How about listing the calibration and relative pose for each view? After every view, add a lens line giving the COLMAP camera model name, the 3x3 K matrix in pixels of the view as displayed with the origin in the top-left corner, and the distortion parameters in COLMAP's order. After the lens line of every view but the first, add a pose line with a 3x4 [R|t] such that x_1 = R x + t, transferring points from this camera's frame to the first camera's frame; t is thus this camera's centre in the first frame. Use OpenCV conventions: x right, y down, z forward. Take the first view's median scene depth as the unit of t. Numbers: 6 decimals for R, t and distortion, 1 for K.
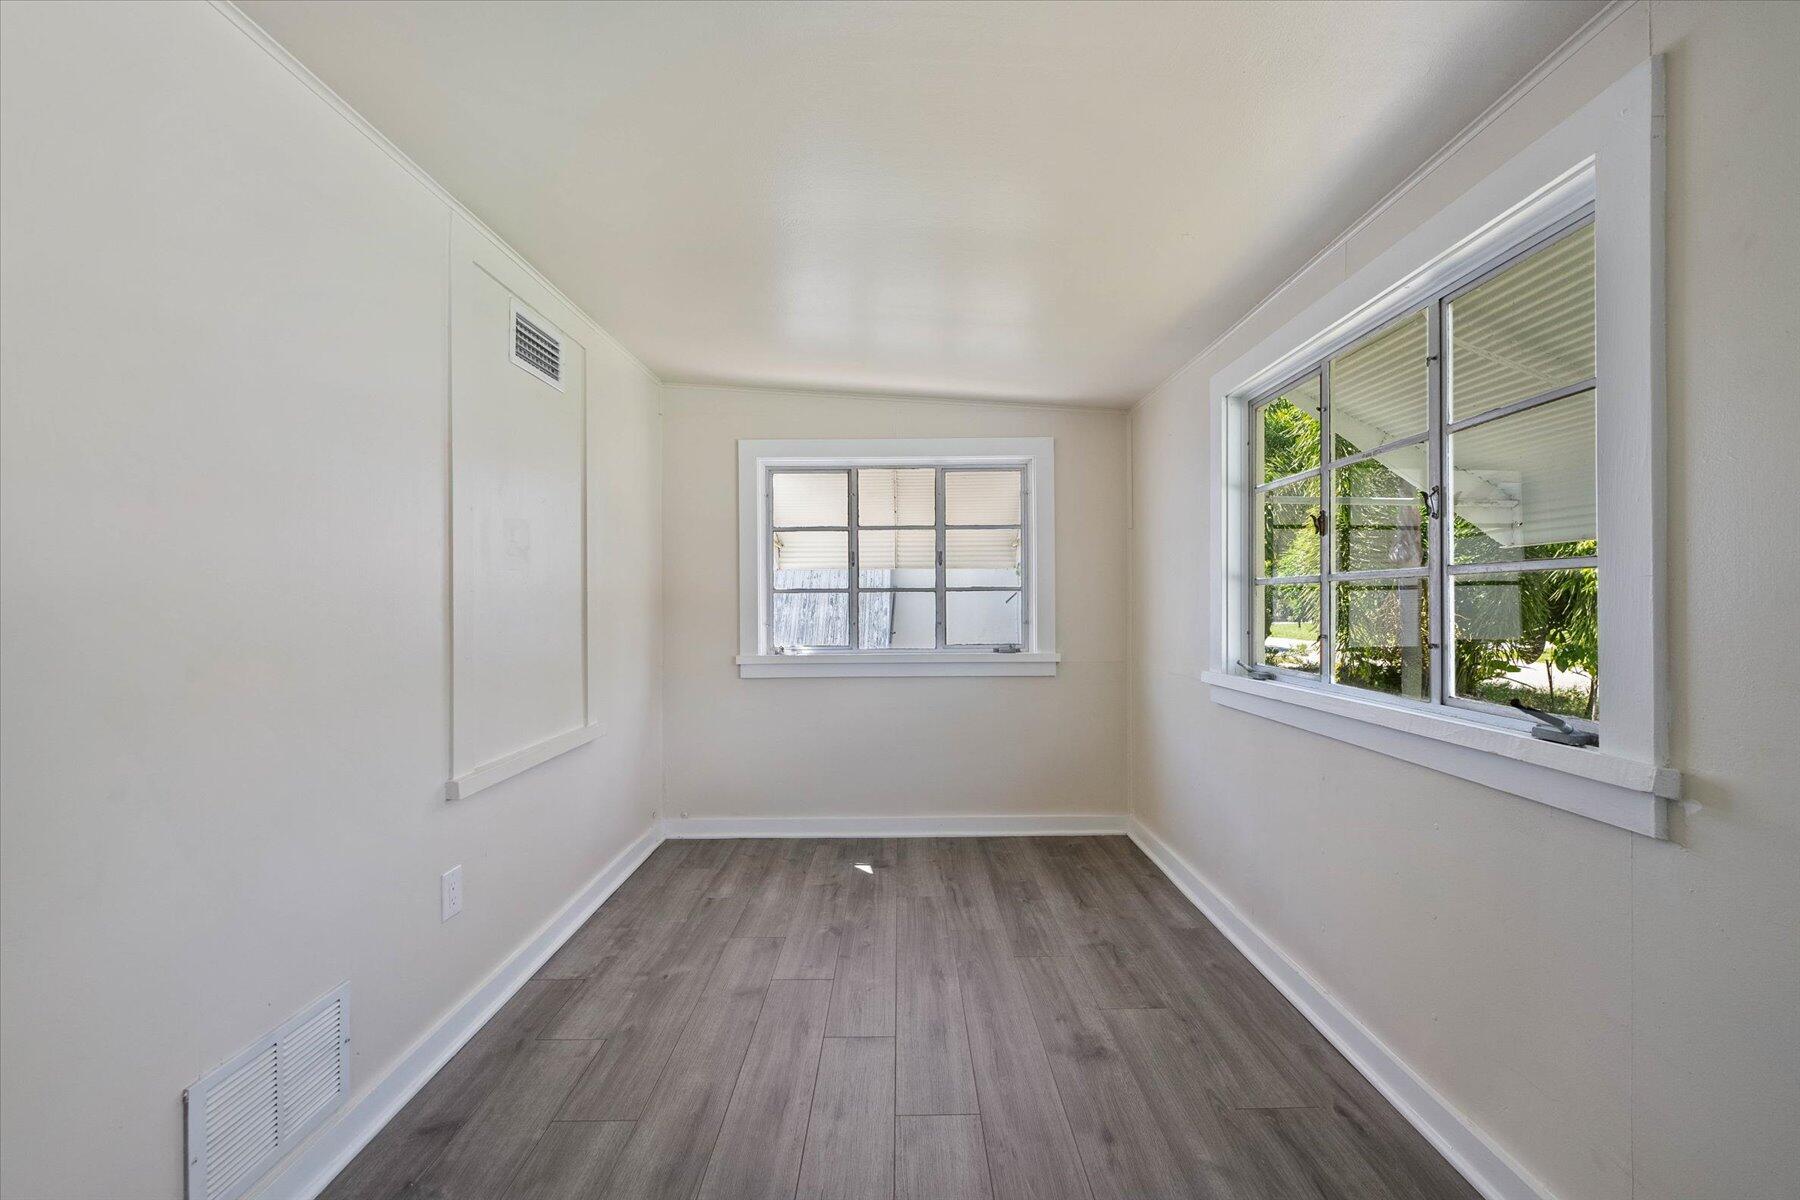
lens RADIAL K [[724.8, 0, 919.0], [0, 724.8, 596.3], [0, 0, 1]] dist [-0.011701, 0.000997]
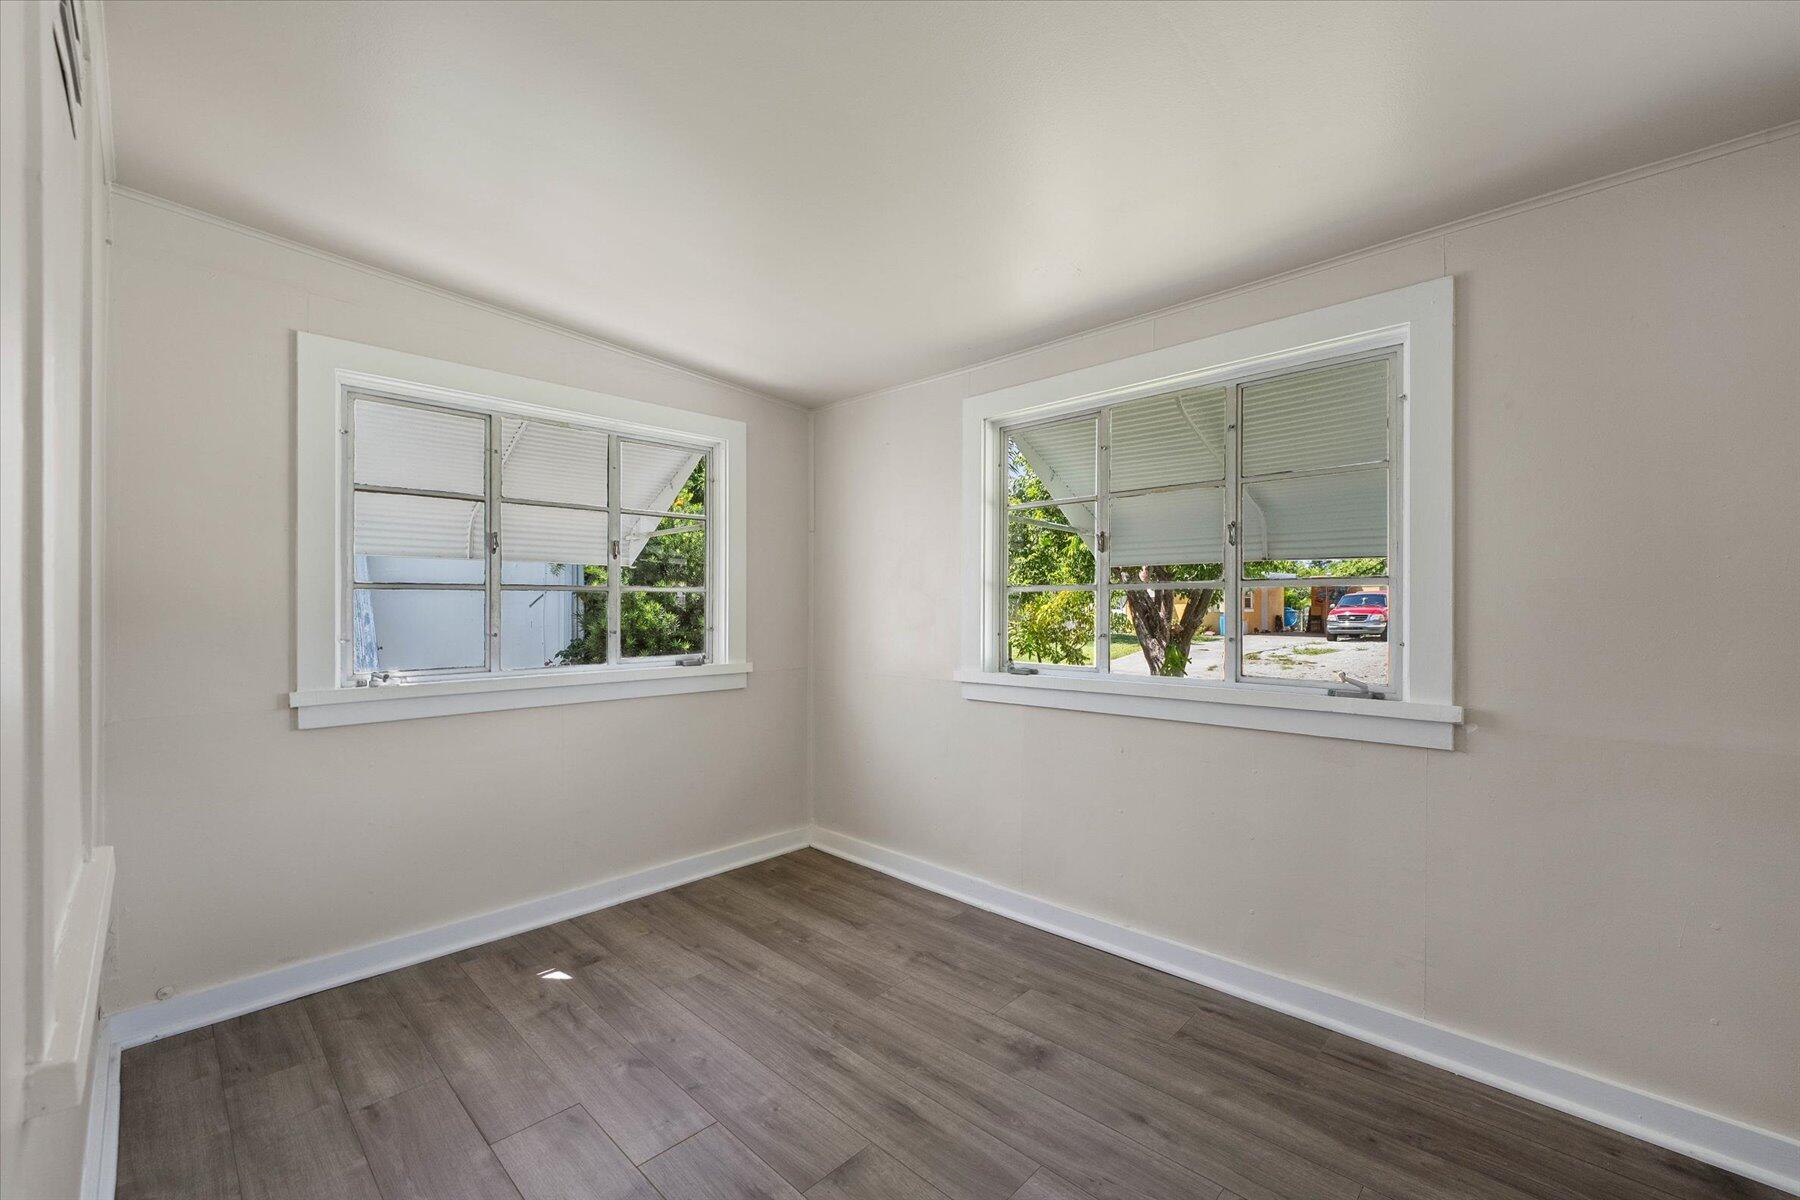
lens RADIAL K [[724.8, 0, 914.7], [0, 724.8, 605.6], [0, 0, 1]] dist [-0.011701, 0.000997]
pose [[0.701481, 0.006987, 0.712654, -0.388073], [-0.009473, 0.999955, -0.000479, 0.006935], [-0.712625, -0.006415, 0.701516, 0.274177]]
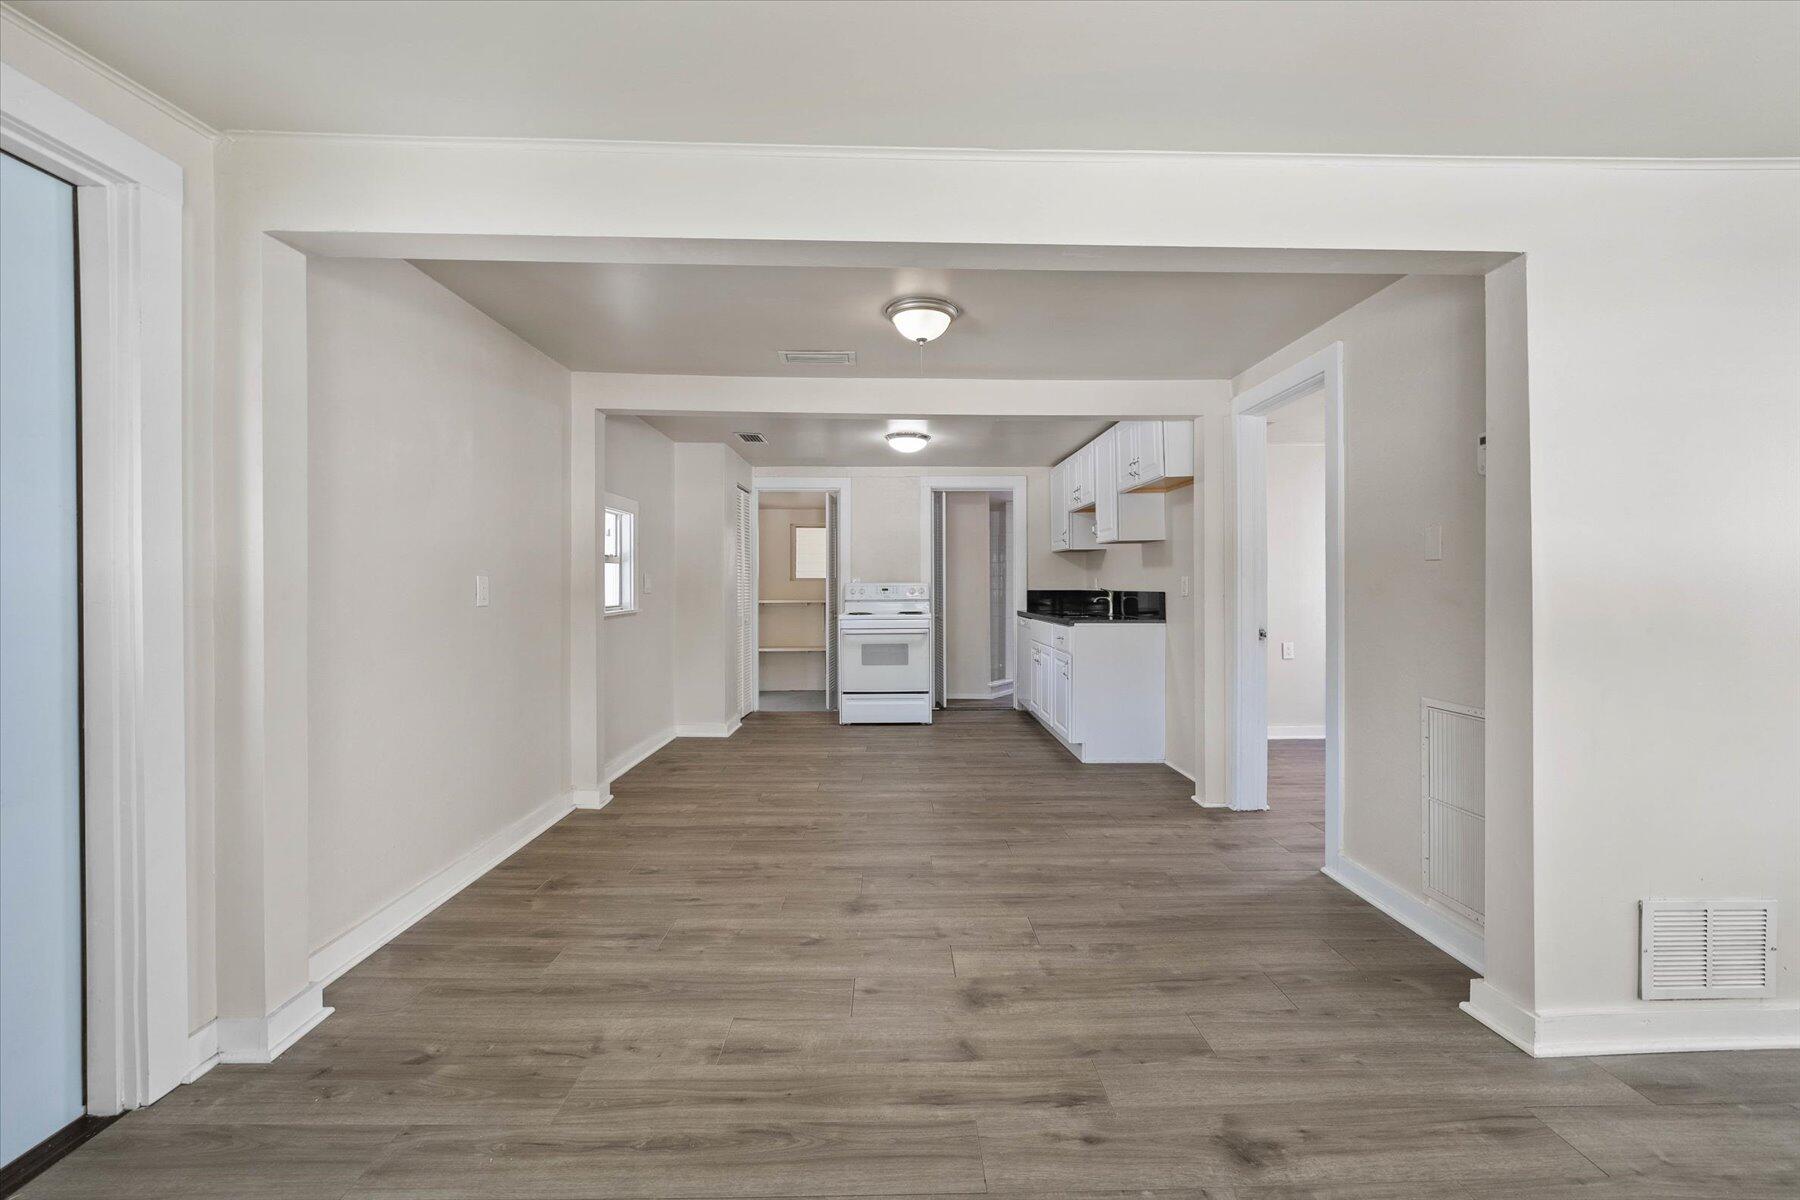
lens RADIAL K [[724.8, 0, 910.4], [0, 724.8, 585.7], [0, 0, 1]] dist [-0.011701, 0.000997]
pose [[0.001391, 0.009542, -0.999954, 0.206517], [0.009455, 0.999910, 0.009554, -0.002992], [0.999954, -0.009468, 0.001300, -0.233985]]
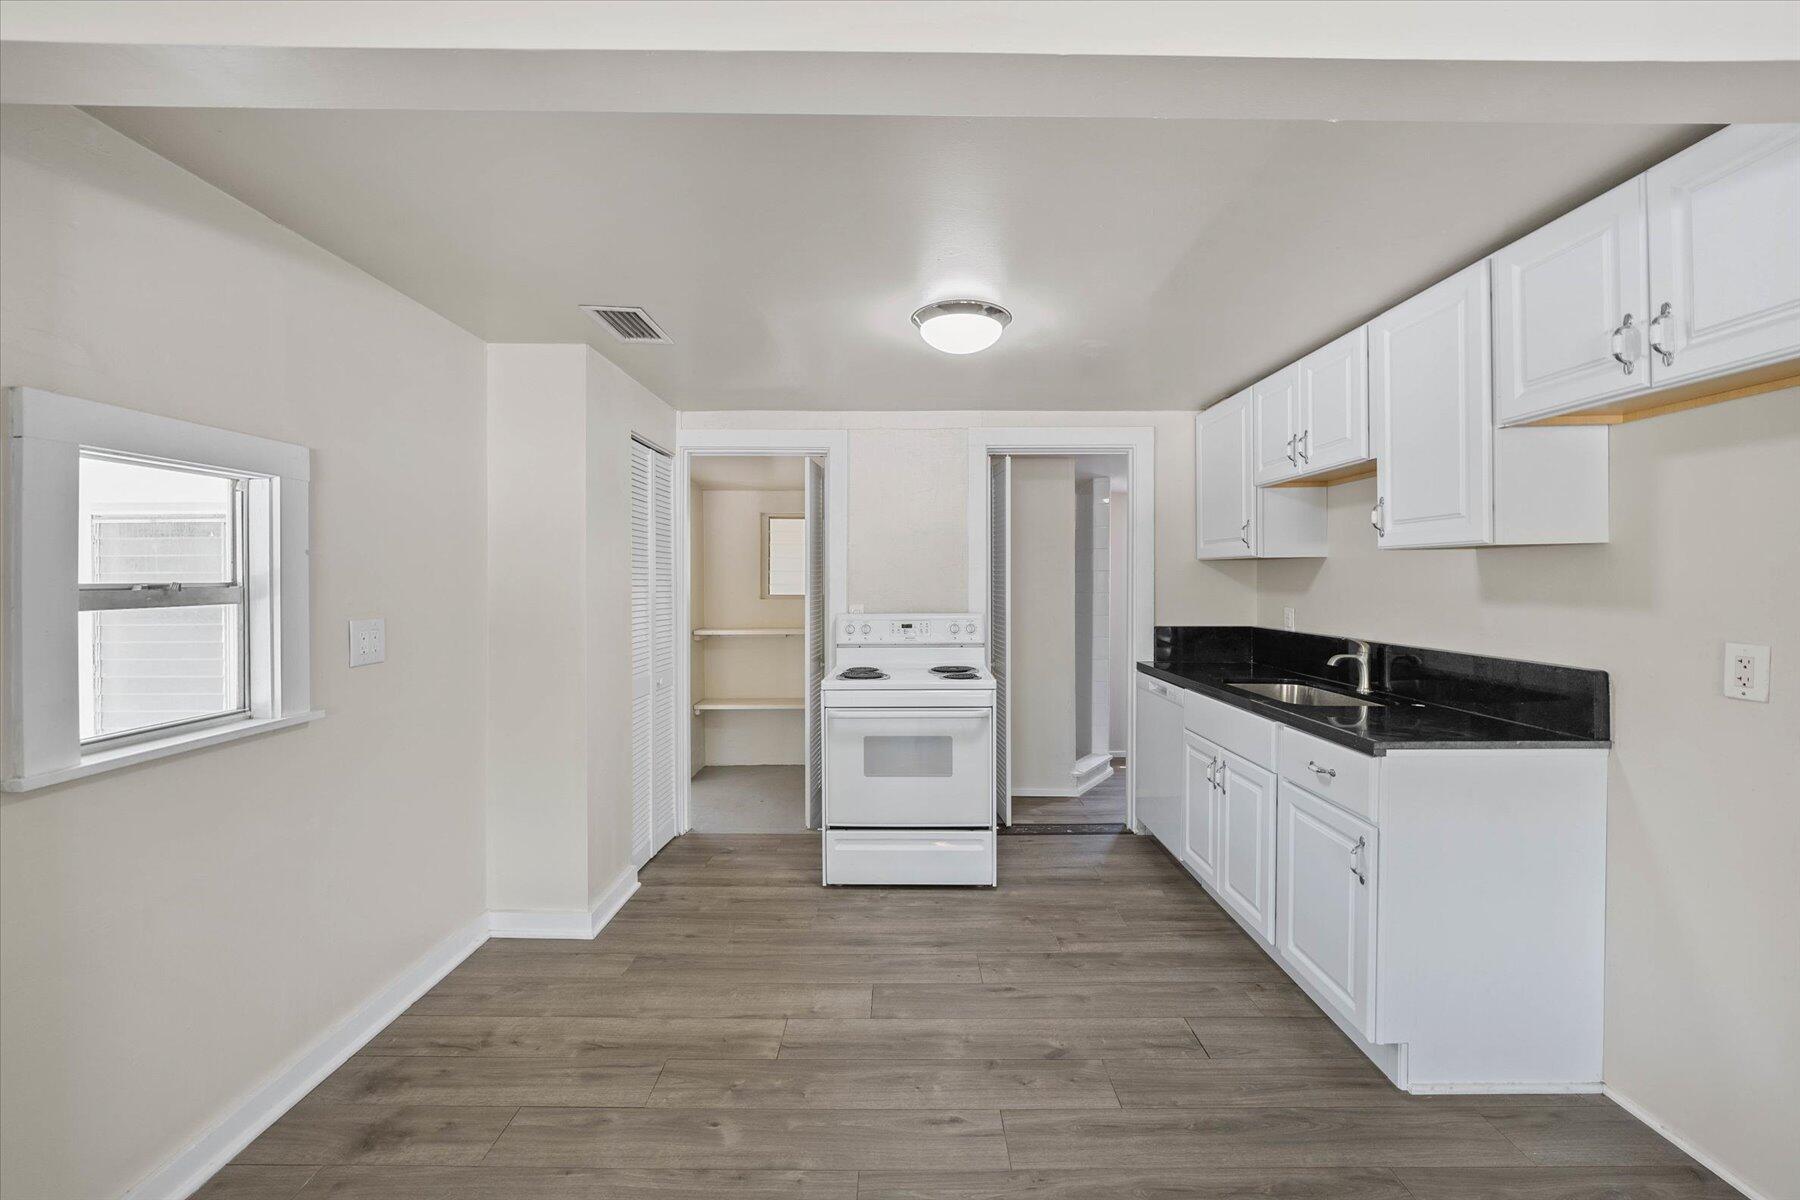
lens RADIAL K [[724.8, 0, 900.7], [0, 724.8, 590.9], [0, 0, 1]] dist [-0.011701, 0.000997]
pose [[-0.028588, 0.024536, -0.999290, -0.766070], [0.007723, 0.999674, 0.024325, -0.062875], [0.999561, -0.007022, -0.028768, -0.283322]]
